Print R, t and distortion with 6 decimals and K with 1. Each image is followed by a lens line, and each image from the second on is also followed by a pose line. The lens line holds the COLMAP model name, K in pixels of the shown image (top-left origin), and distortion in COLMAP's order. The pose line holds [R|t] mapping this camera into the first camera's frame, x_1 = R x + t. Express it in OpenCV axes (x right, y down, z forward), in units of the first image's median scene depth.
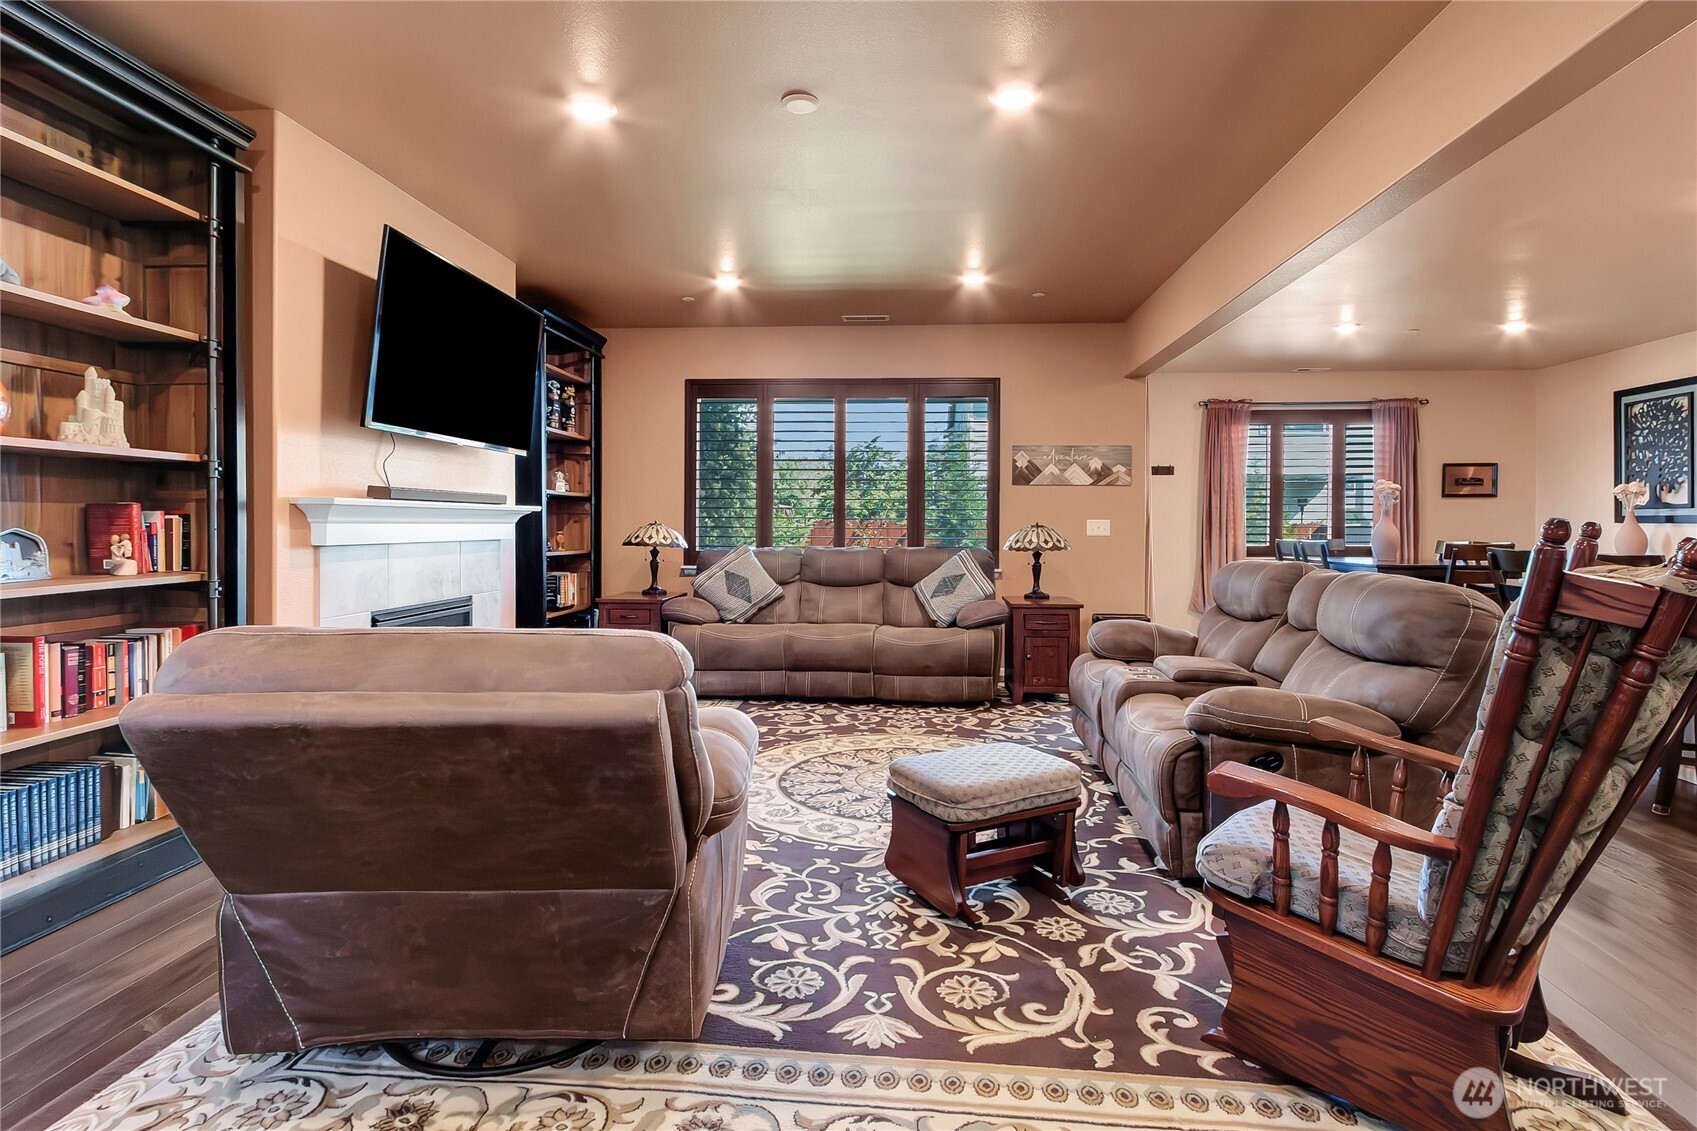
lens RADIAL K [[825.2, 0, 843.0], [0, 825.2, 531.0], [0, 0, 1]] dist [0.000864, 0.001038]
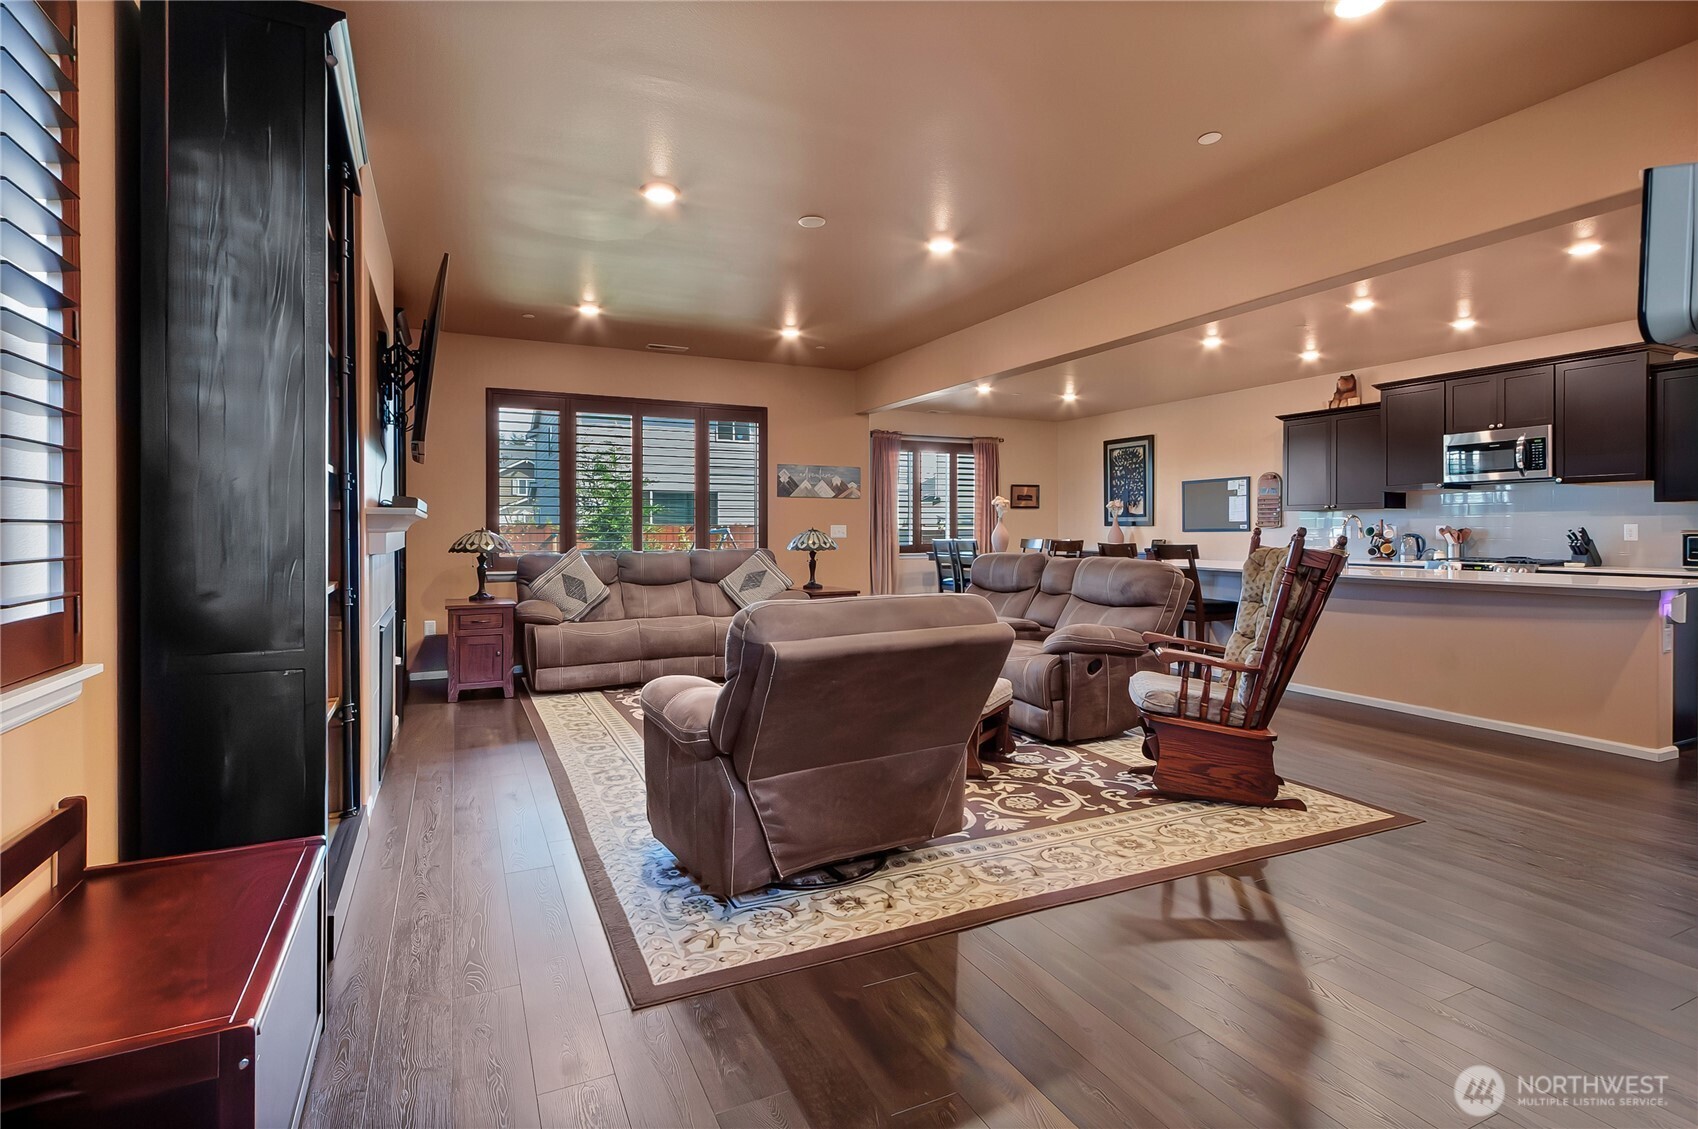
lens RADIAL K [[820.4, 0, 847.2], [0, 820.4, 536.2], [0, 0, 1]] dist [-0.000768, 0.000303]
pose [[0.860448, -0.009479, 0.509450, -0.351438], [0.008440, 0.999955, 0.004351, -0.002261], [-0.509468, 0.000556, 0.860489, -0.097249]]
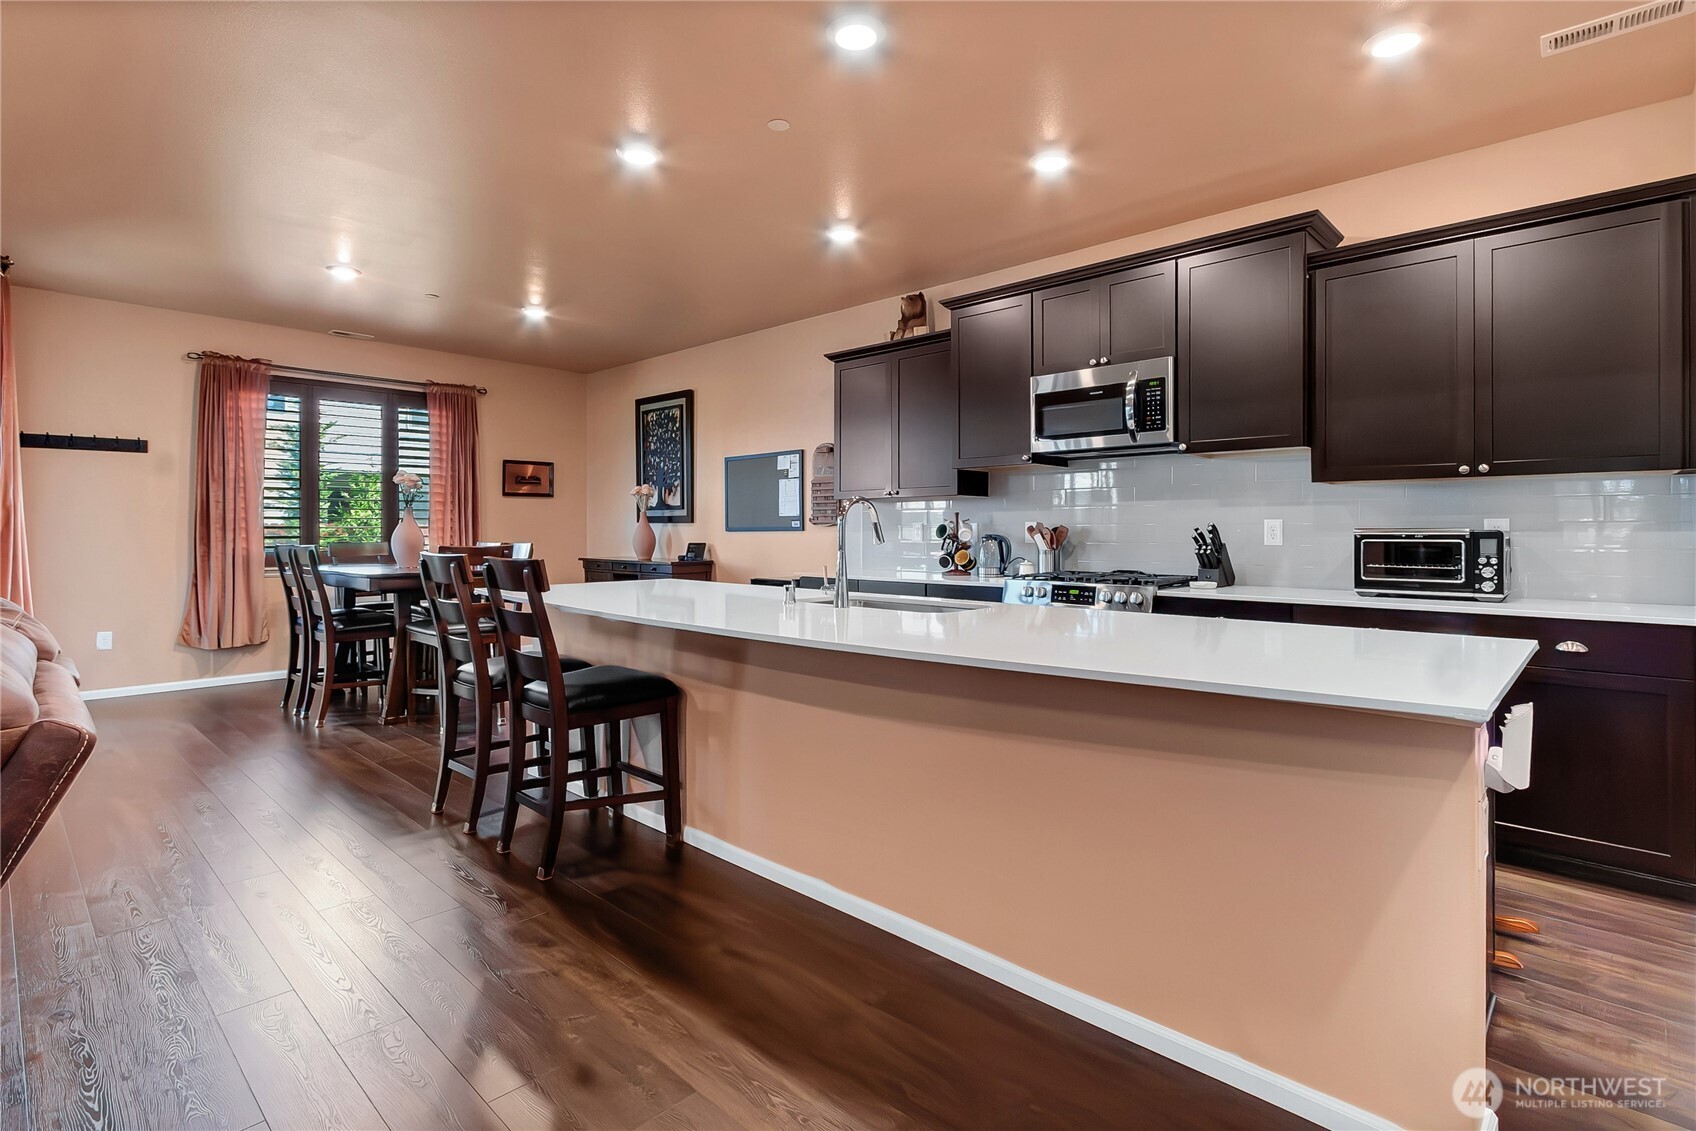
lens RADIAL K [[816.1, 0, 857.1], [0, 816.1, 530.2], [0, 0, 1]] dist [0.002472, -0.000235]
pose [[0.615939, -0.003398, 0.787787, 0.380861], [0.006471, 0.999979, -0.000747, 0.002568], [-0.787767, 0.005558, 0.615948, 0.176993]]
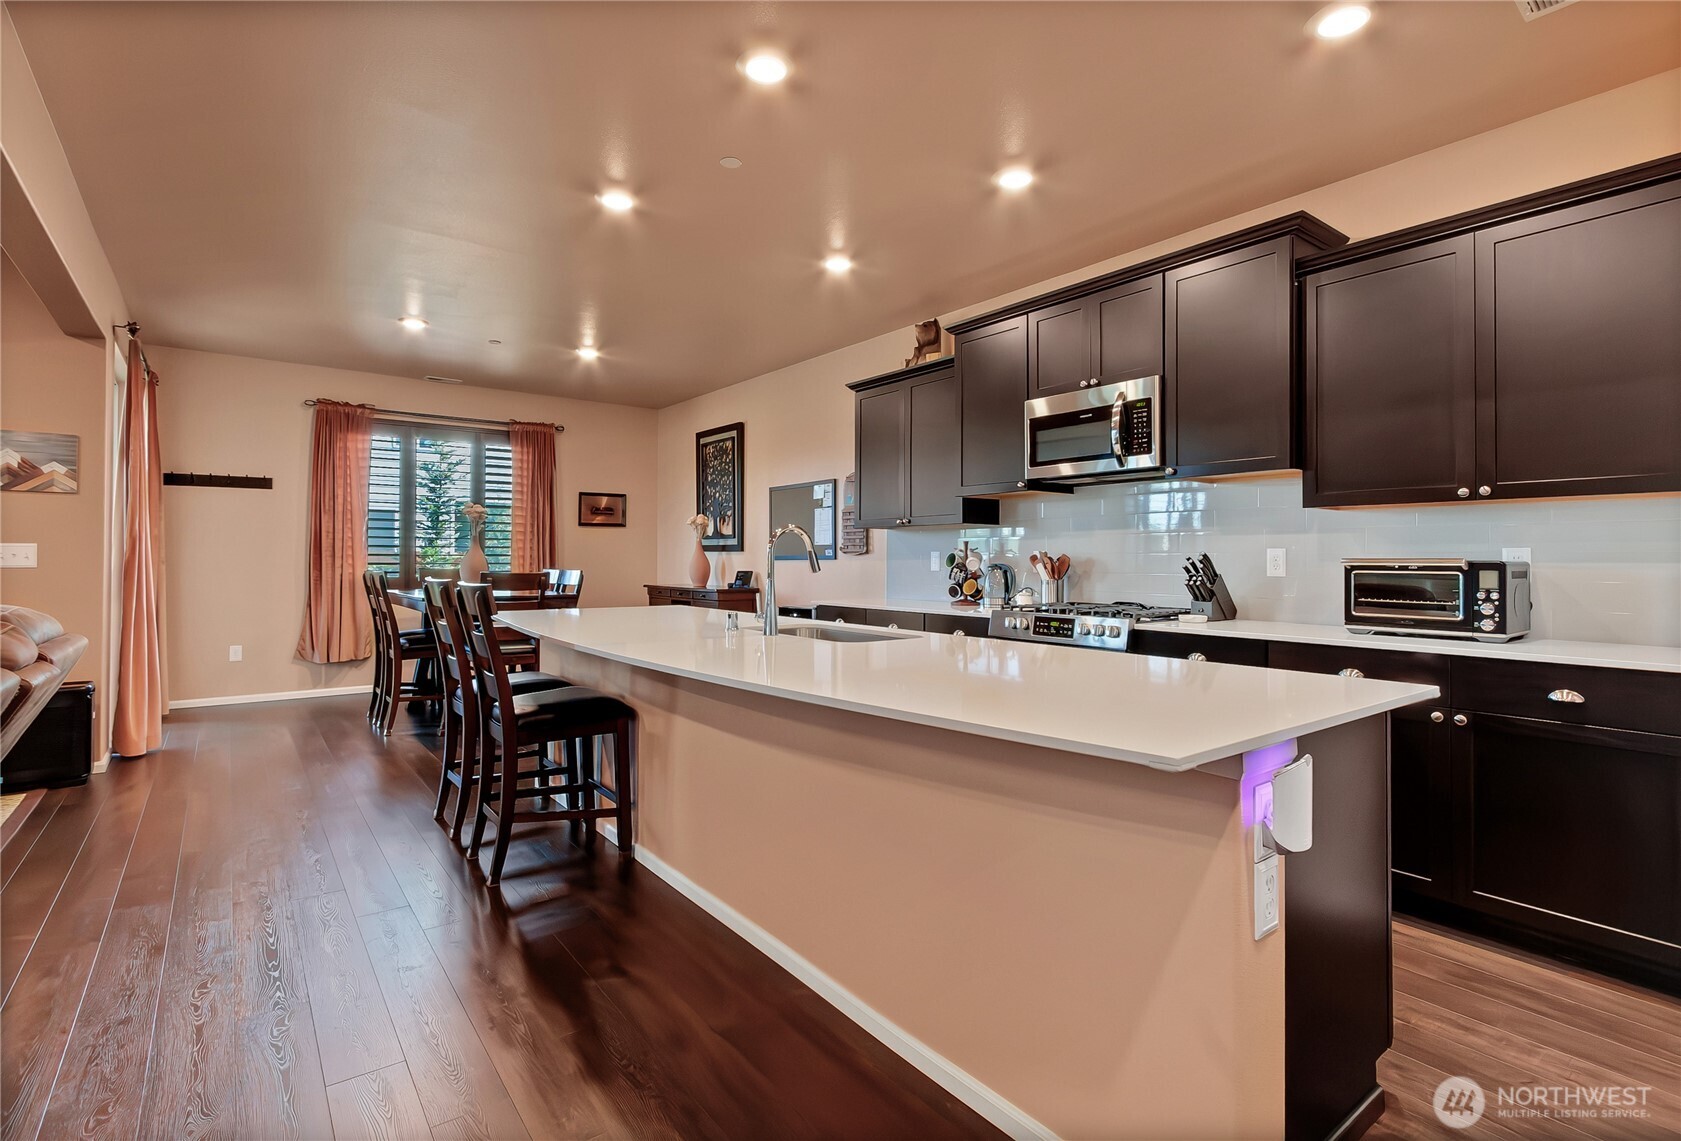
lens RADIAL K [[811.9, 0, 856.7], [0, 811.9, 552.7], [0, 0, 1]] dist [0.000588, 0.000437]
pose [[0.734518, 0.004486, 0.678574, 0.479023], [0.002858, 0.999949, -0.009705, 0.003677], [-0.678583, 0.009068, 0.734468, 0.077107]]
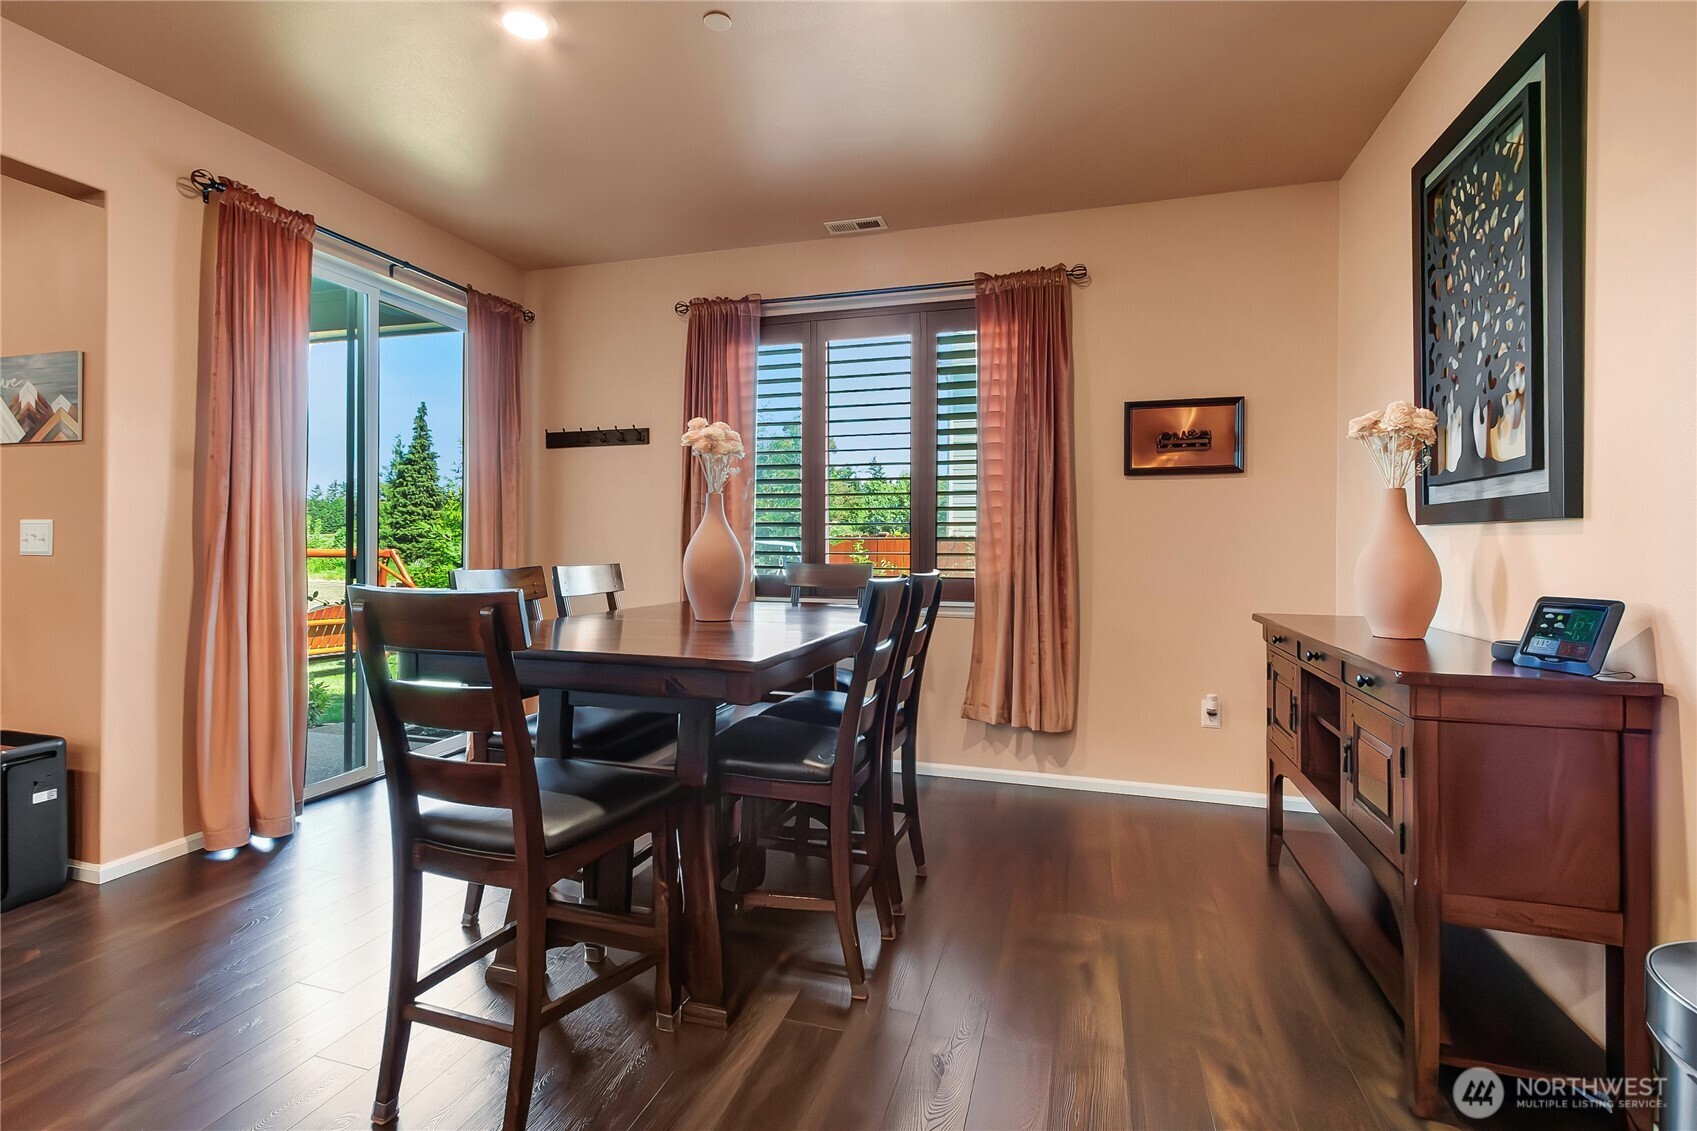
lens RADIAL K [[827.4, 0, 810.0], [0, 827.4, 536.9], [0, 0, 1]] dist [0.033997, 0.000256]
pose [[0.973905, 0.000396, -0.226957, 1.028897], [-0.003924, 0.999878, -0.015096, 0.002316], [0.226923, 0.015593, 0.973788, 0.785027]]
